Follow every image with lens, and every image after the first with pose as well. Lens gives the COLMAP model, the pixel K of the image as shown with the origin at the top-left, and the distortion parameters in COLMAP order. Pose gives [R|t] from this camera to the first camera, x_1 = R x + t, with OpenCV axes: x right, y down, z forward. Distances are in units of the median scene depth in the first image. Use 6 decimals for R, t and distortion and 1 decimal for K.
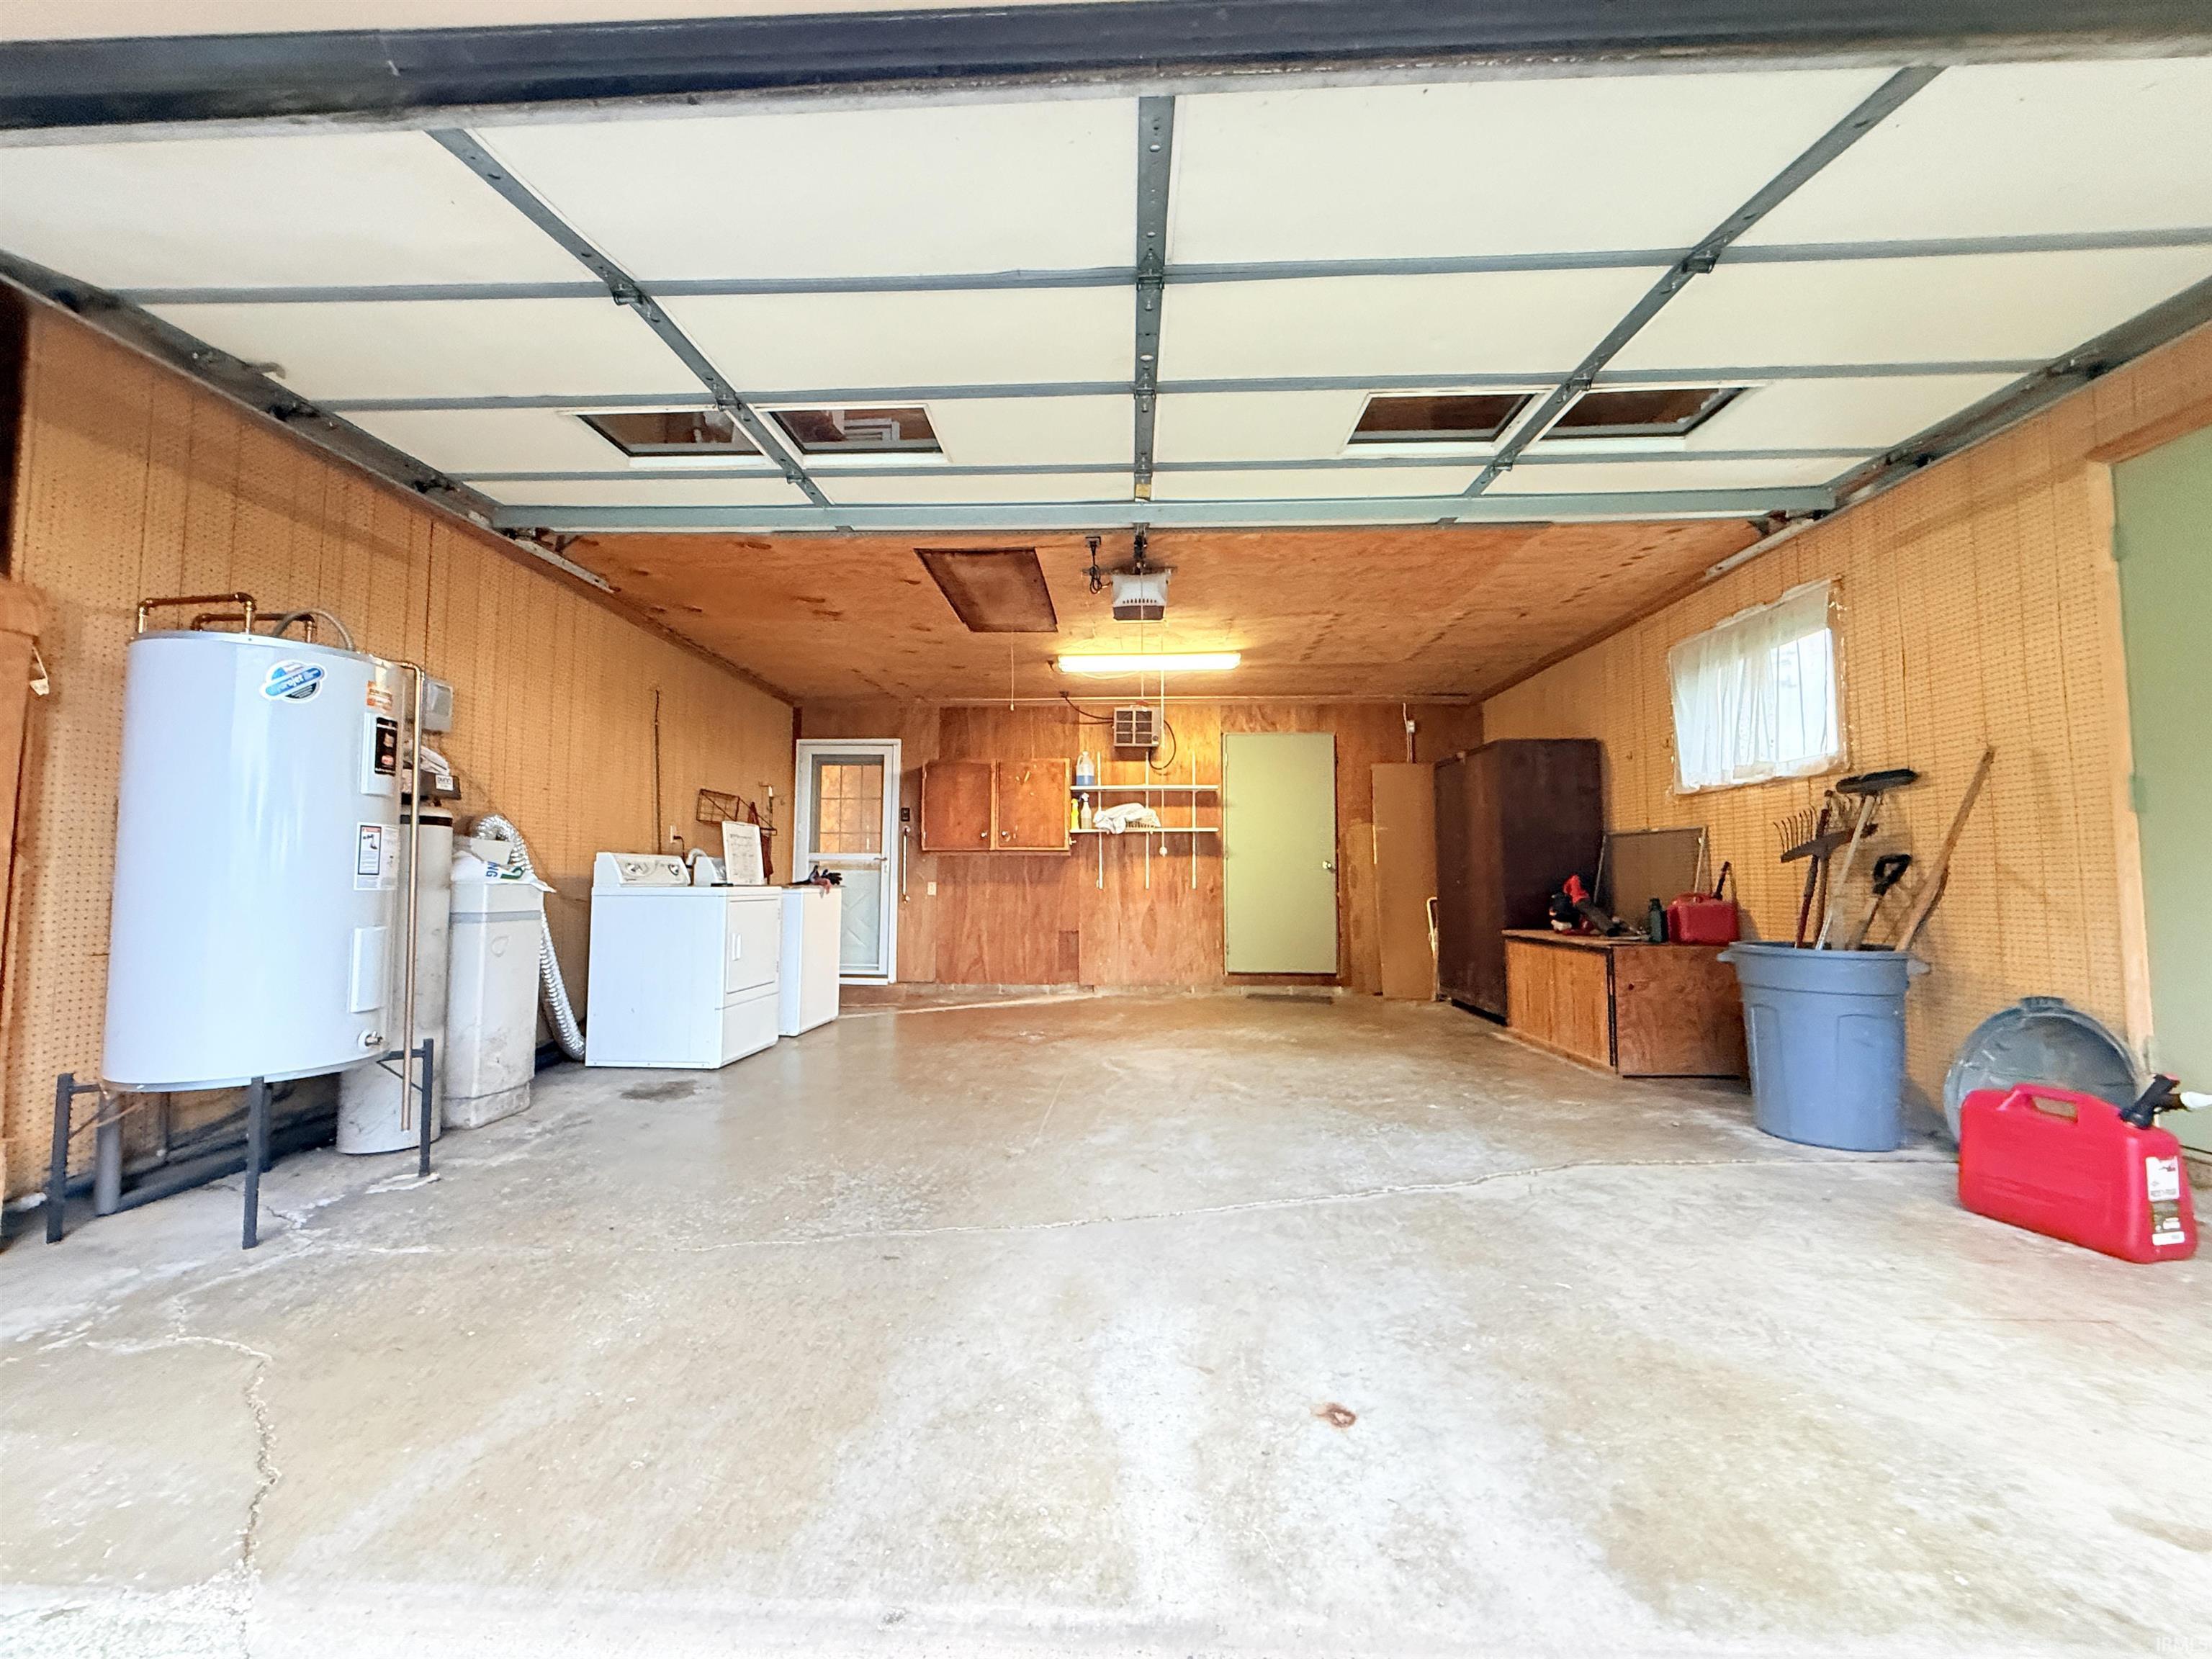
lens RADIAL K [[879.3, 0, 1092.8], [0, 879.3, 829.7], [0, 0, 1]] dist [0.000753, -0.000147]
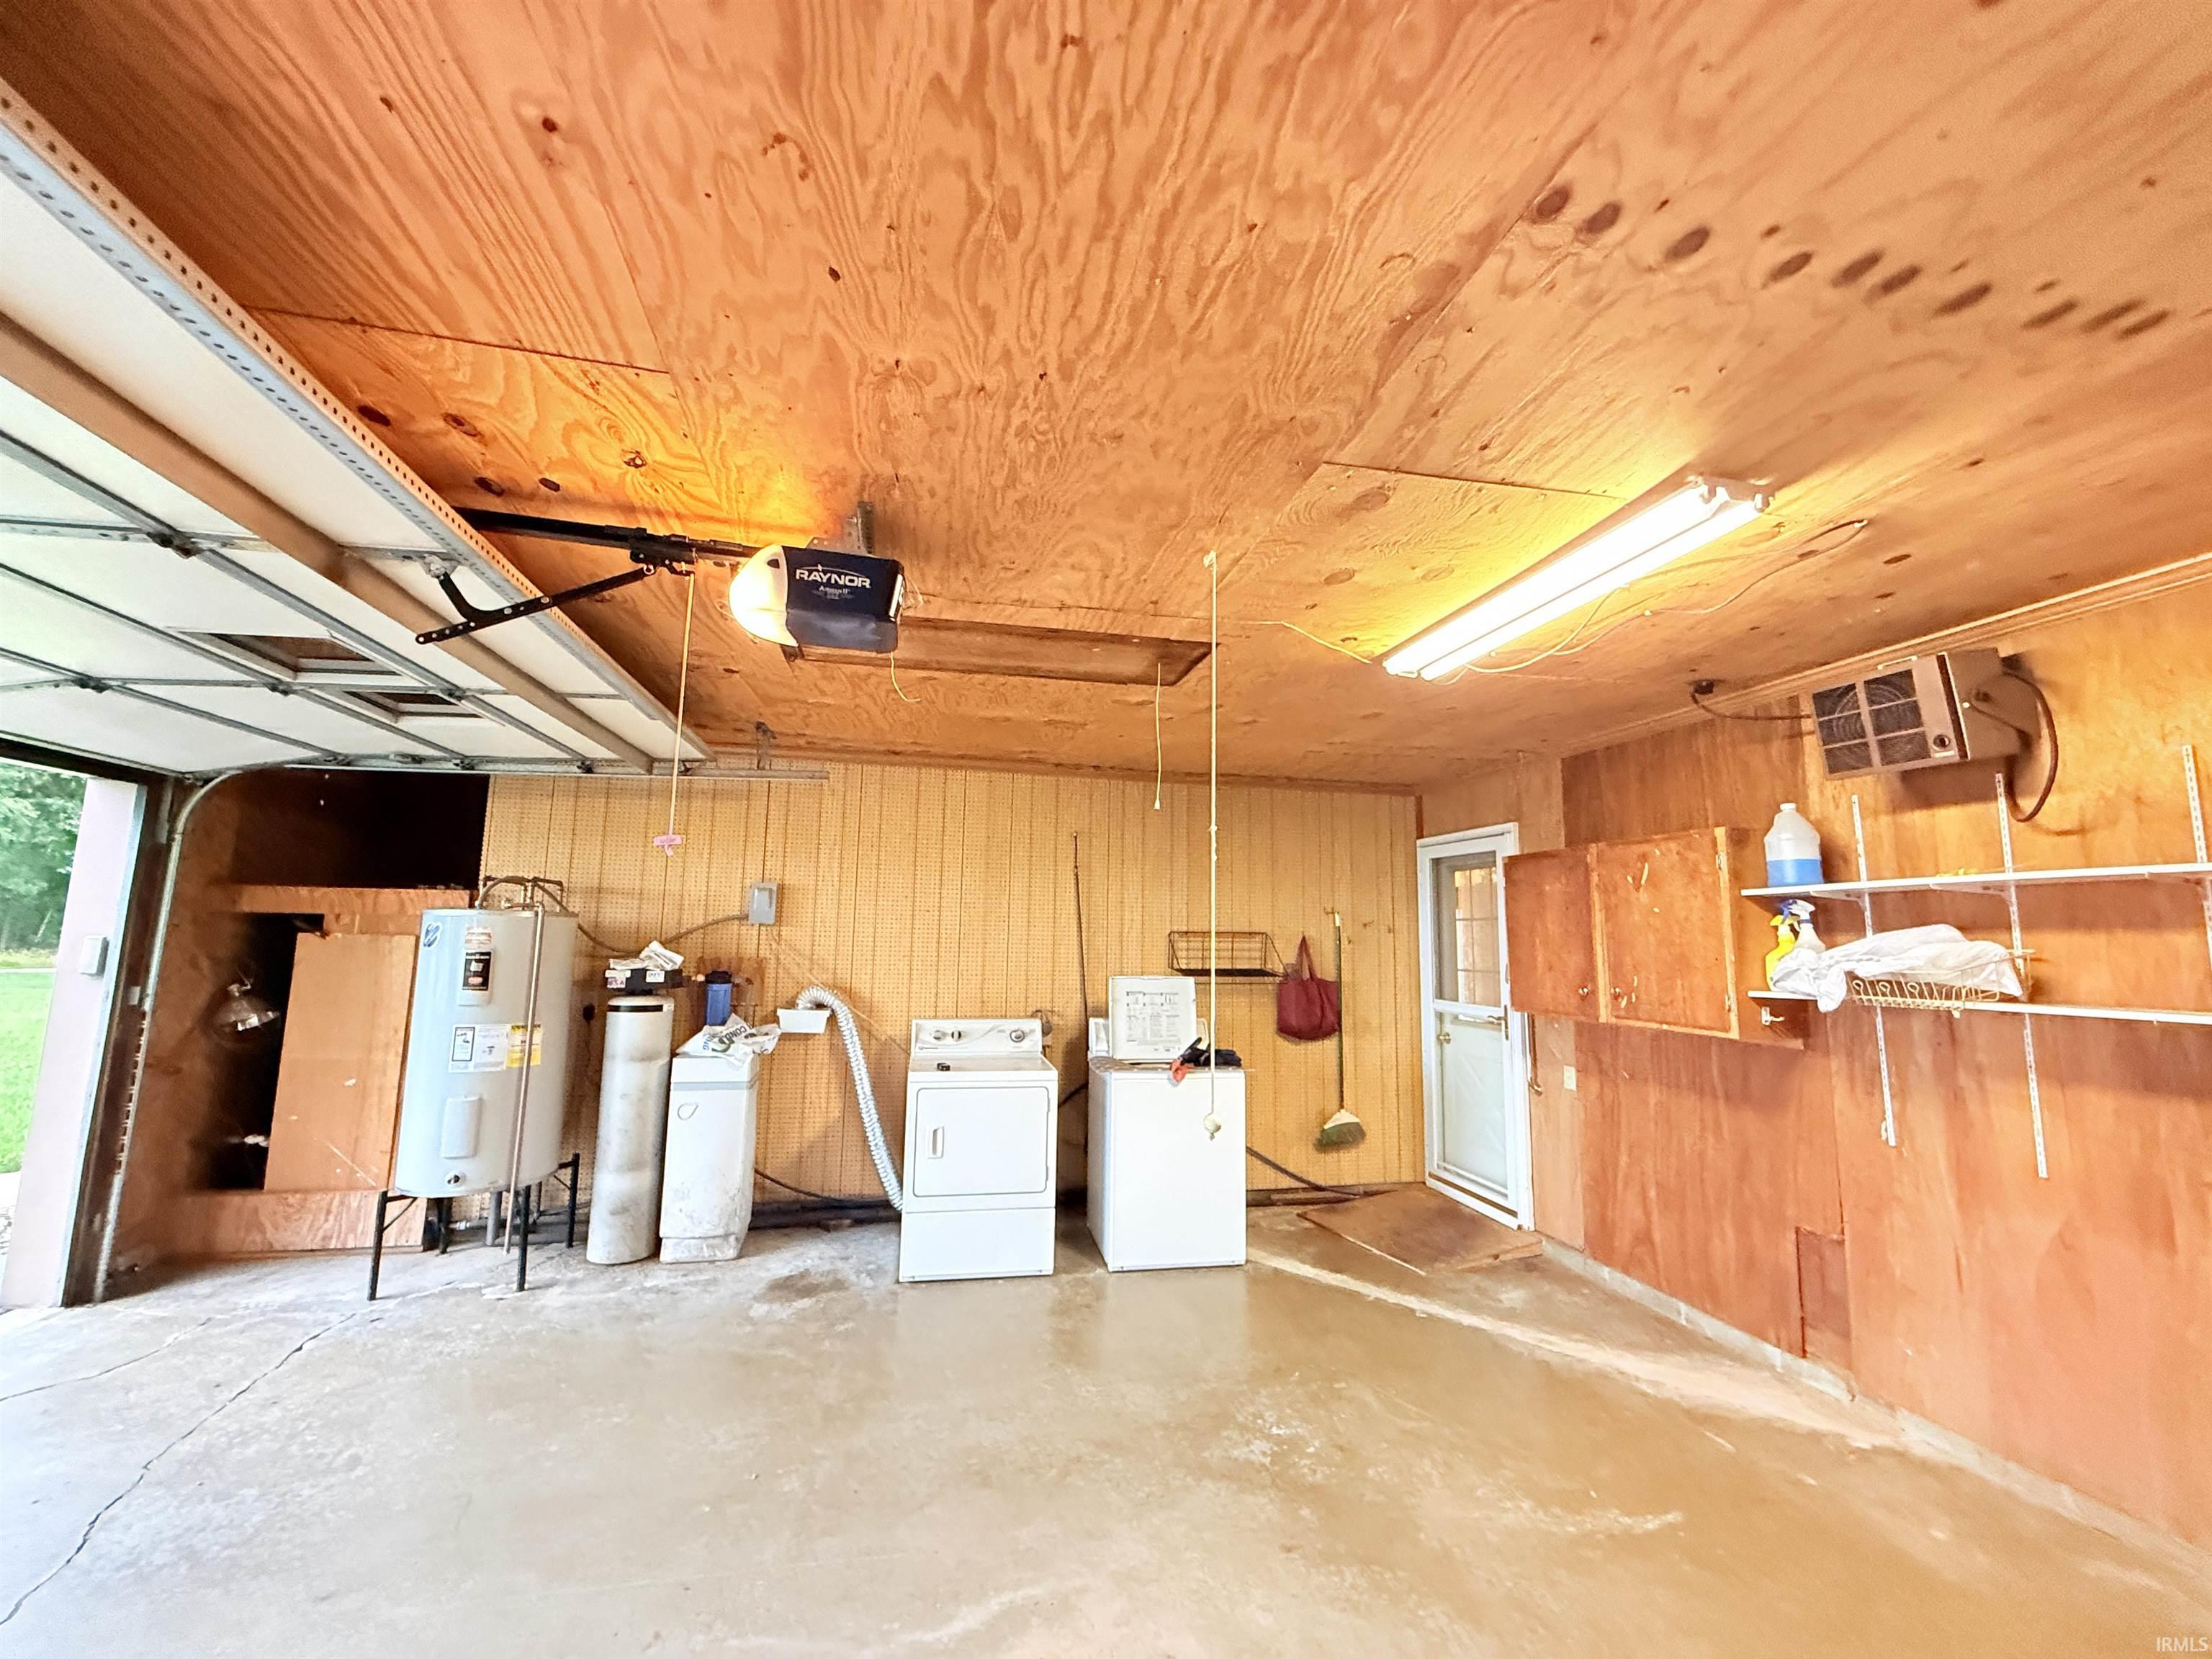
lens RADIAL K [[879.3, 0, 1092.8], [0, 879.3, 829.7], [0, 0, 1]] dist [0.000753, -0.000147]
pose [[0.256167, -0.118170, -0.959382, 0.306884], [0.041842, 0.992925, -0.111130, -0.042678], [0.965726, -0.011674, 0.259299, 0.564306]]
